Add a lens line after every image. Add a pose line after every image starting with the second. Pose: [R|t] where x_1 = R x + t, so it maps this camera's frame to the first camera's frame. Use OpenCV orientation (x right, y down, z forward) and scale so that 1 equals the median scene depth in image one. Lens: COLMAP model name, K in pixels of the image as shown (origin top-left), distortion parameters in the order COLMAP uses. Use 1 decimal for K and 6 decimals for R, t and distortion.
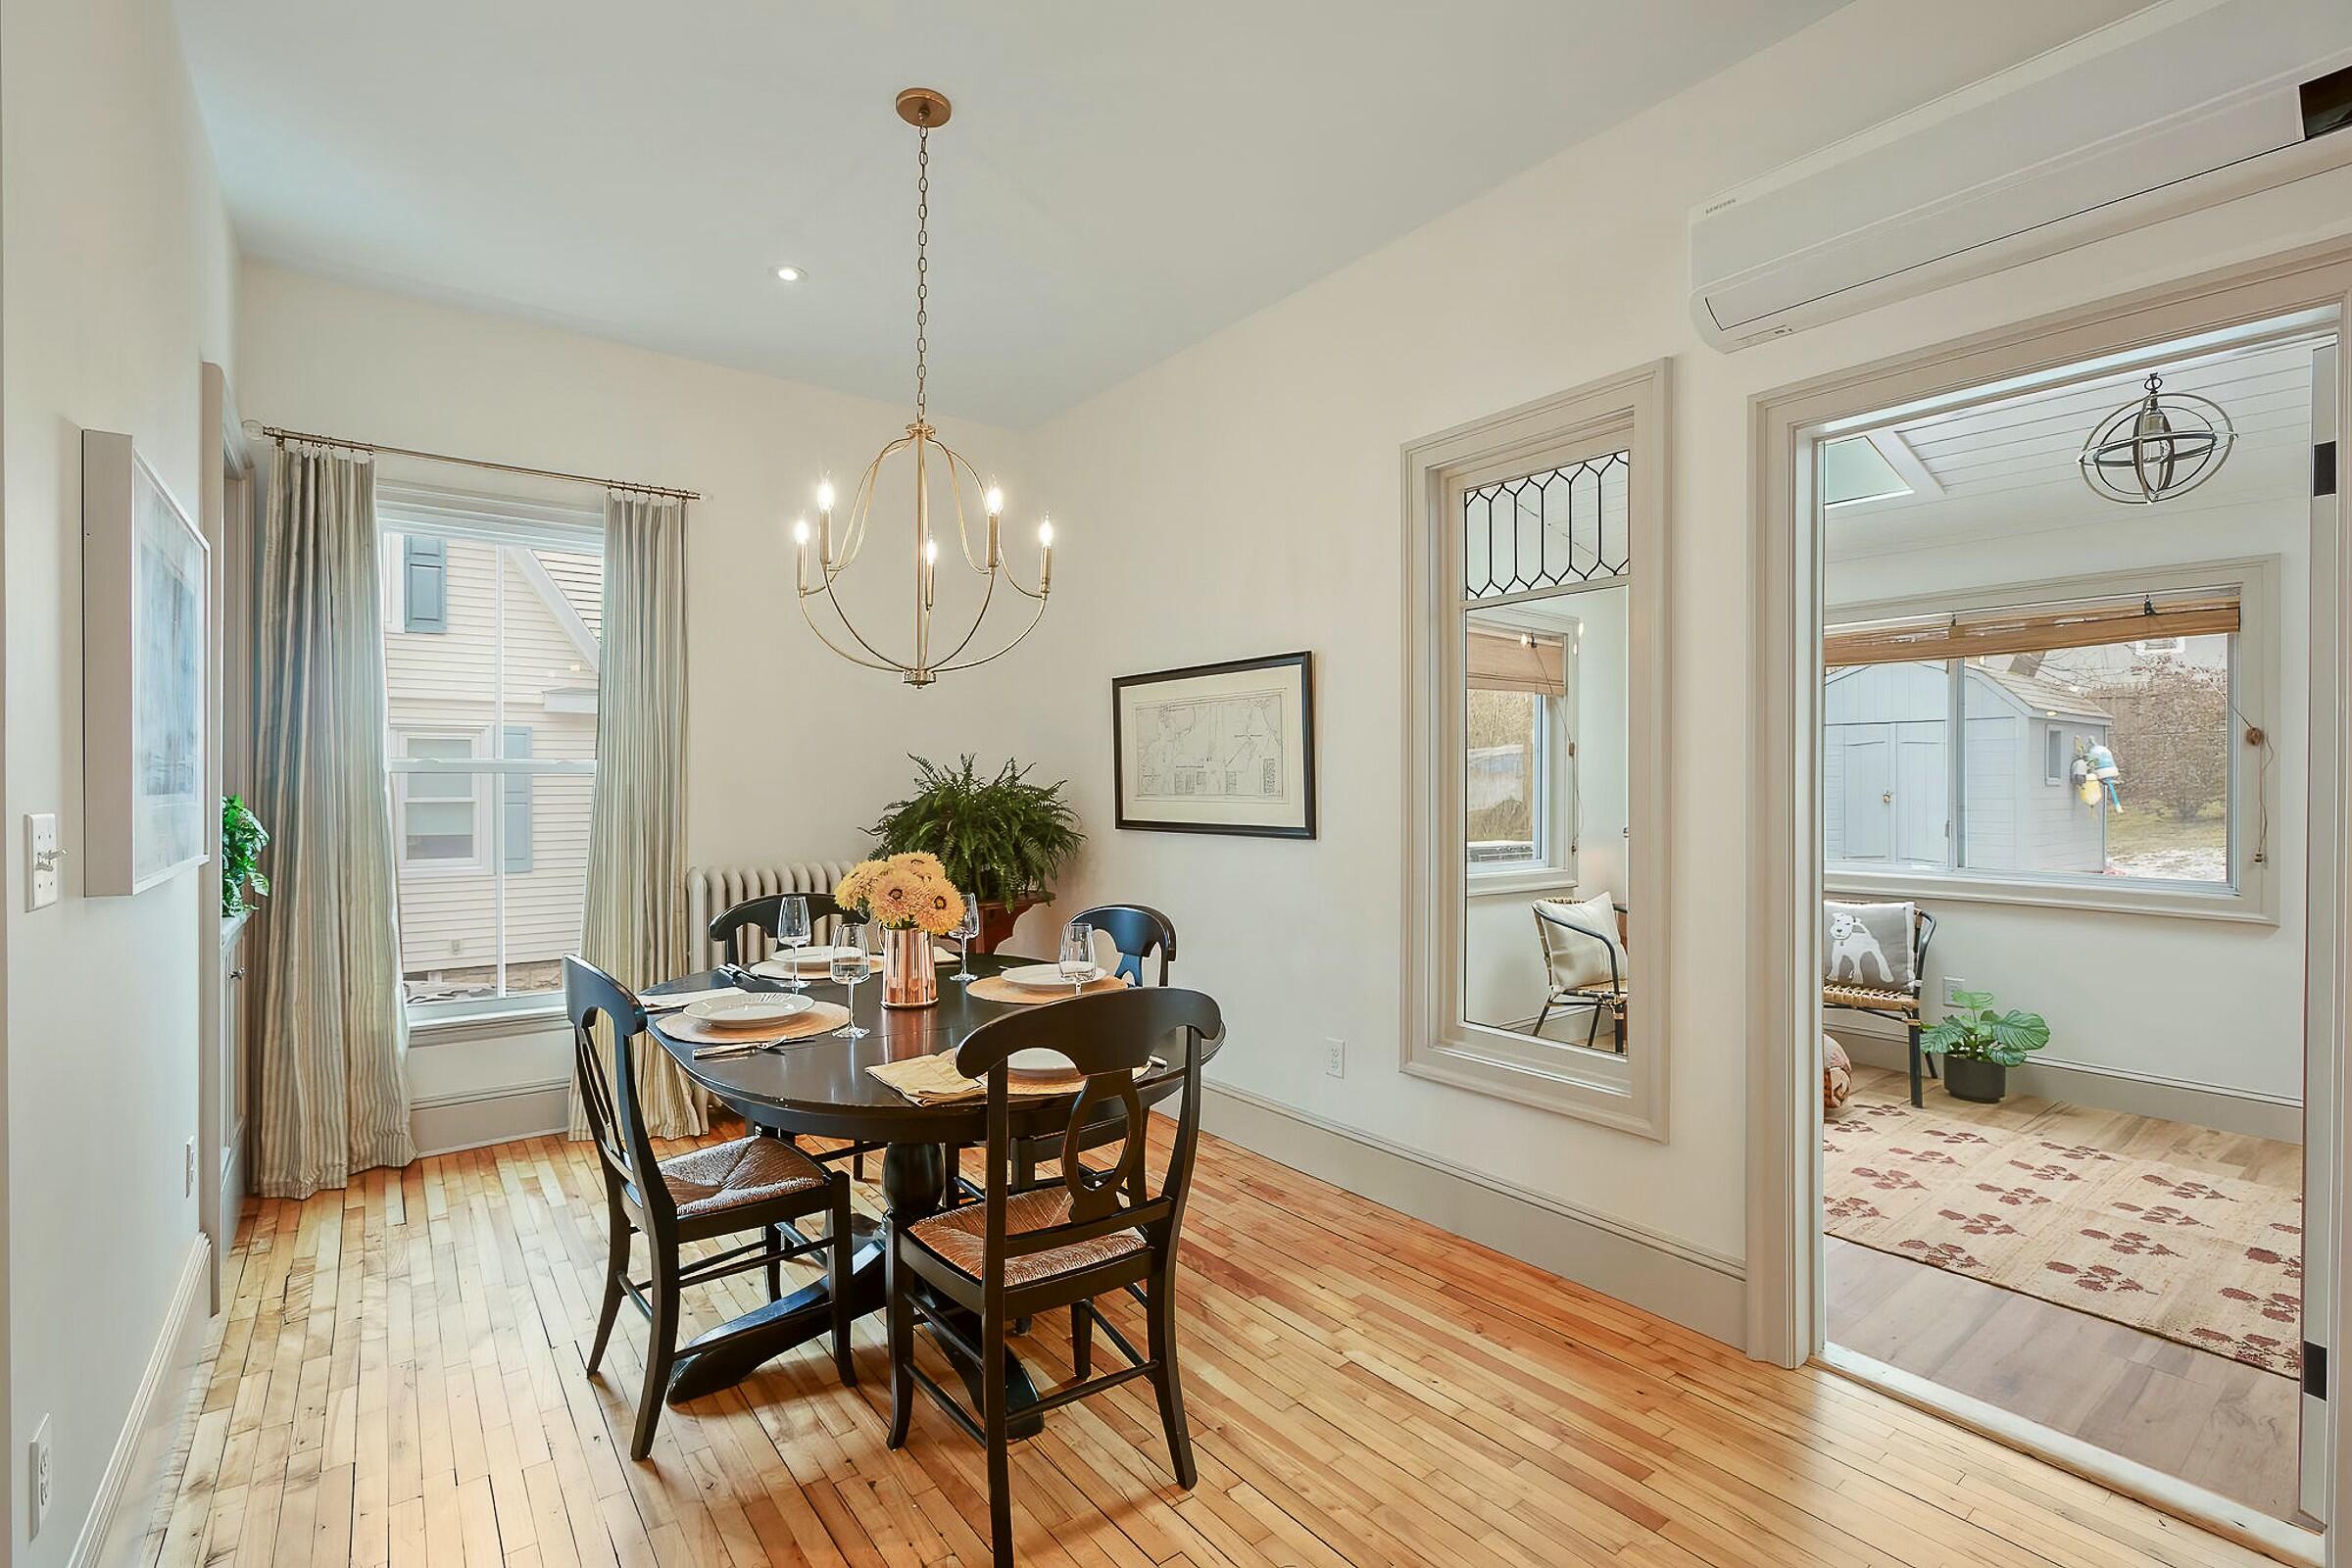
lens RADIAL K [[1063.9, 0, 1178.3], [0, 1063.9, 781.4], [0, 0, 1]] dist [-0.004417, -0.000519]
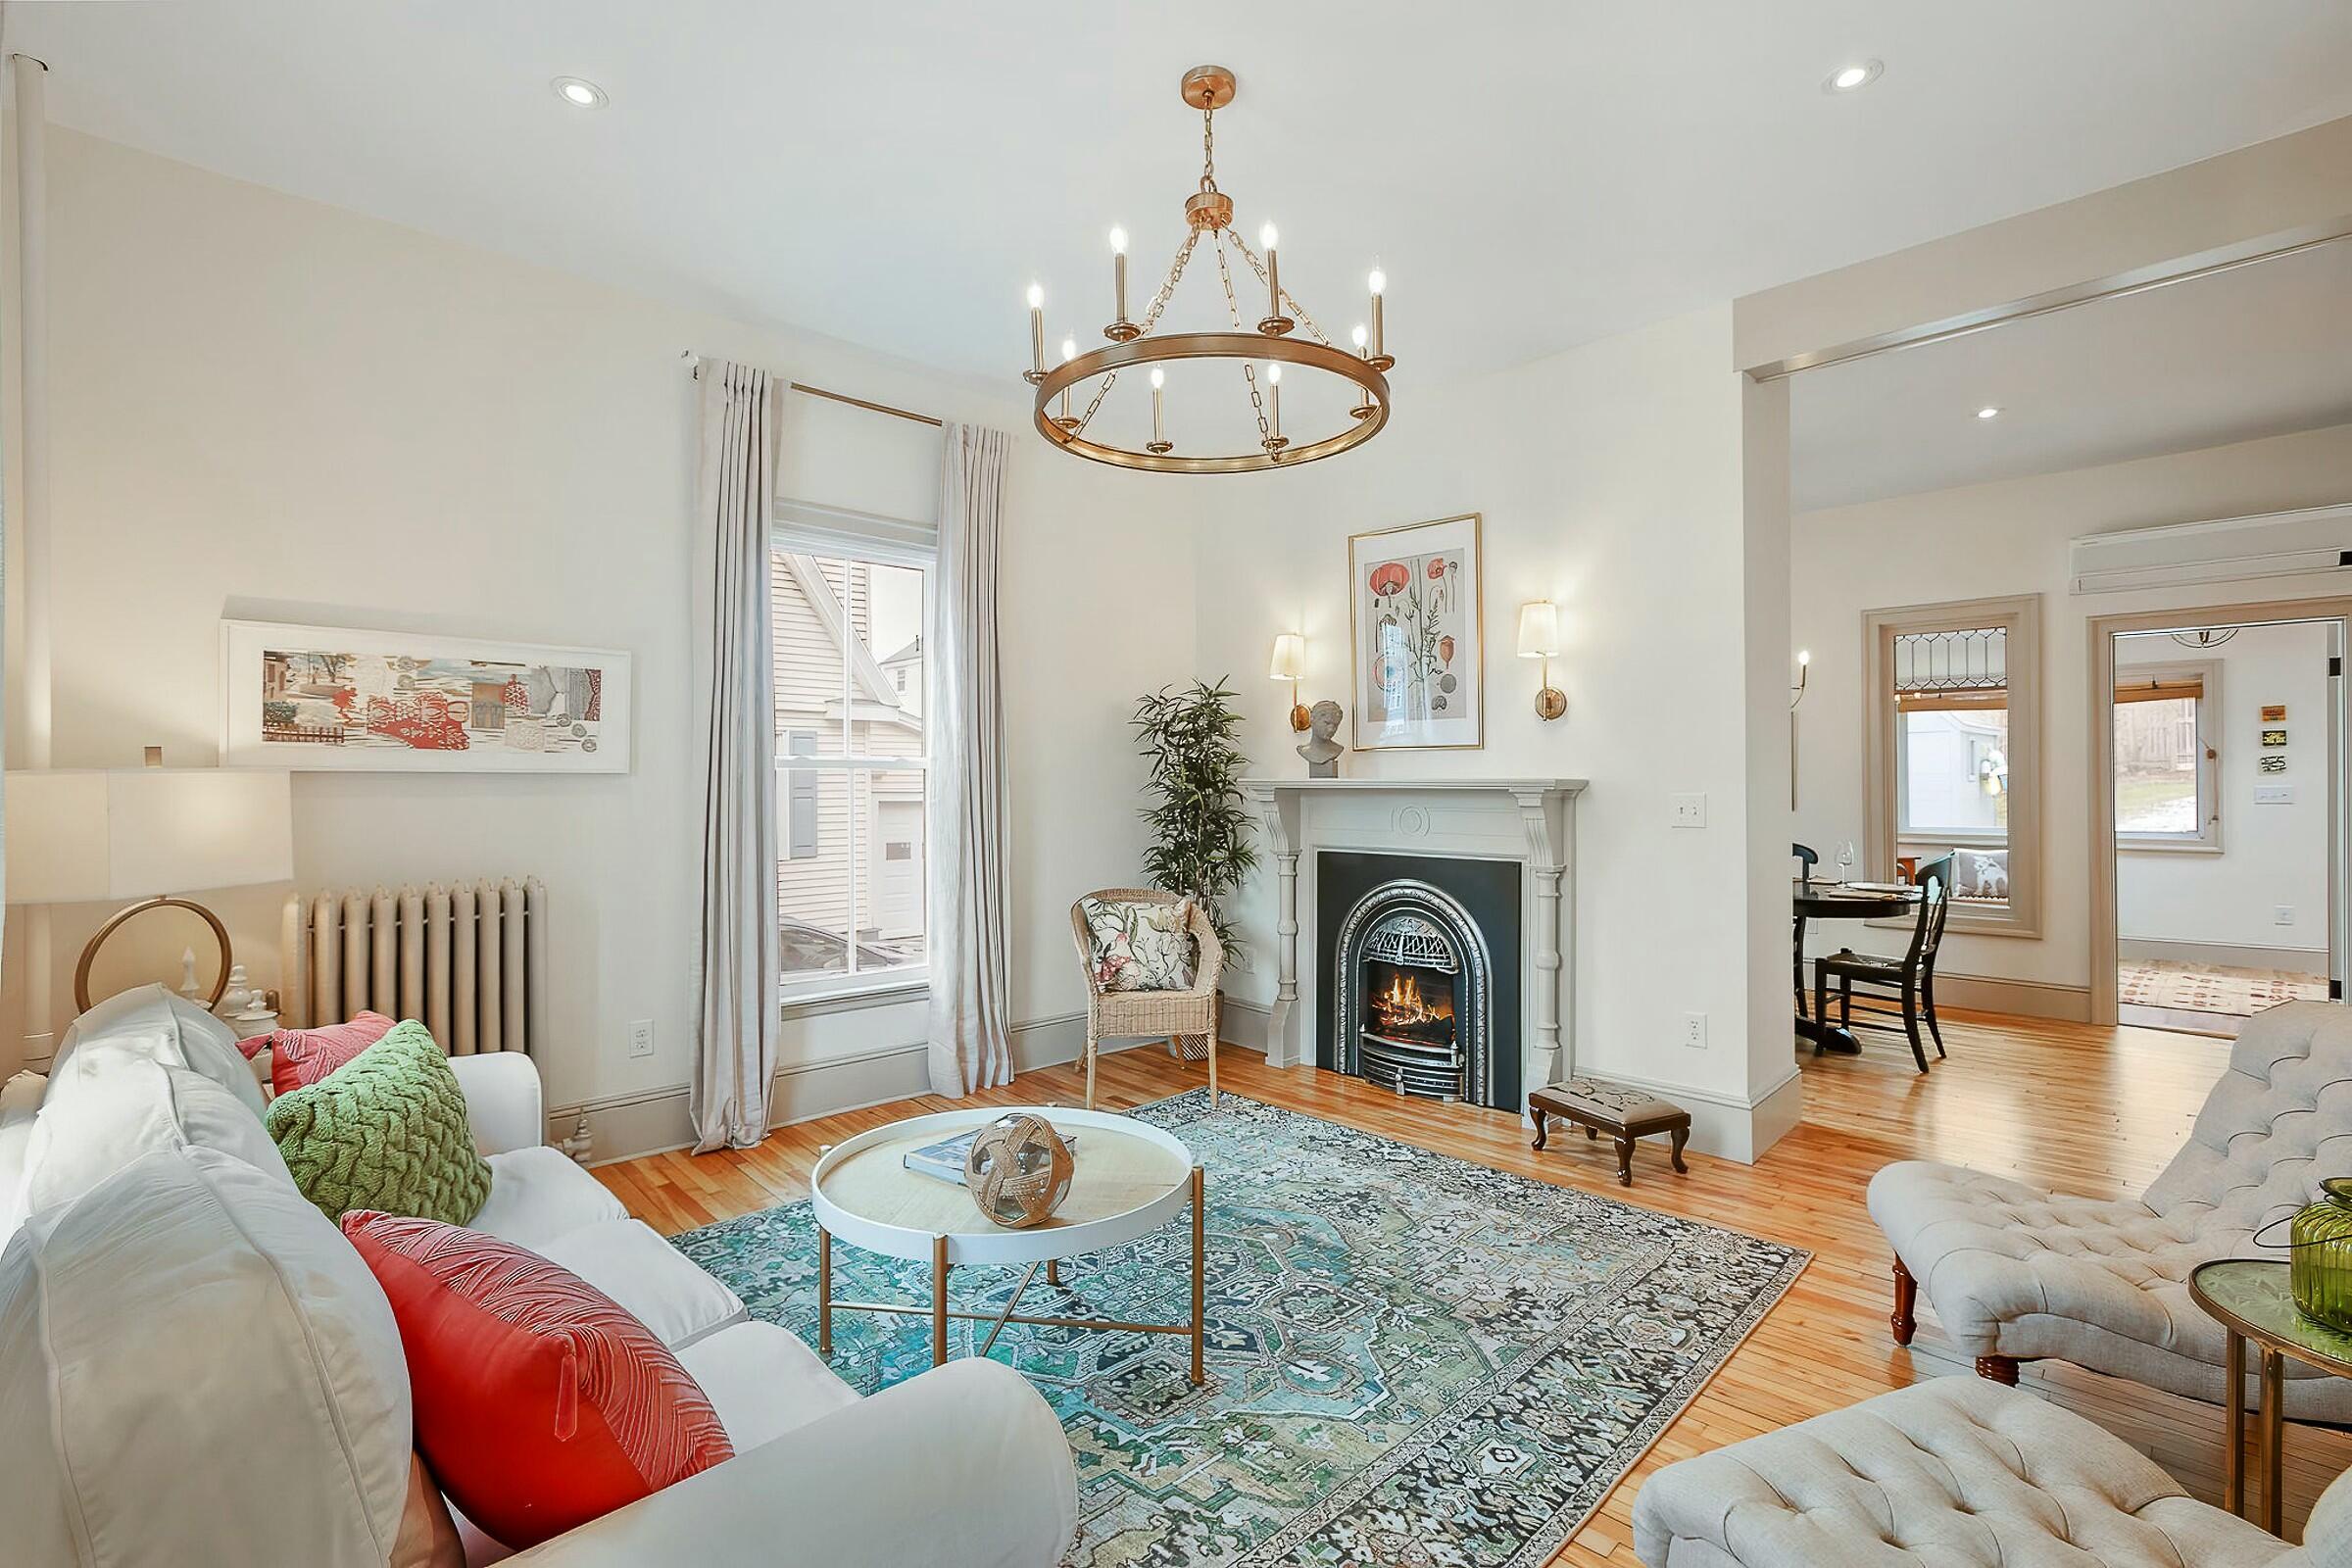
lens RADIAL K [[1063.9, 0, 1177.2], [0, 1063.9, 778.9], [0, 0, 1]] dist [-0.004417, -0.000519]
pose [[0.992834, -0.000781, 0.119502, -0.981296], [0.000611, 0.999999, 0.001463, -0.003569], [-0.119503, -0.001379, 0.992833, -0.617620]]
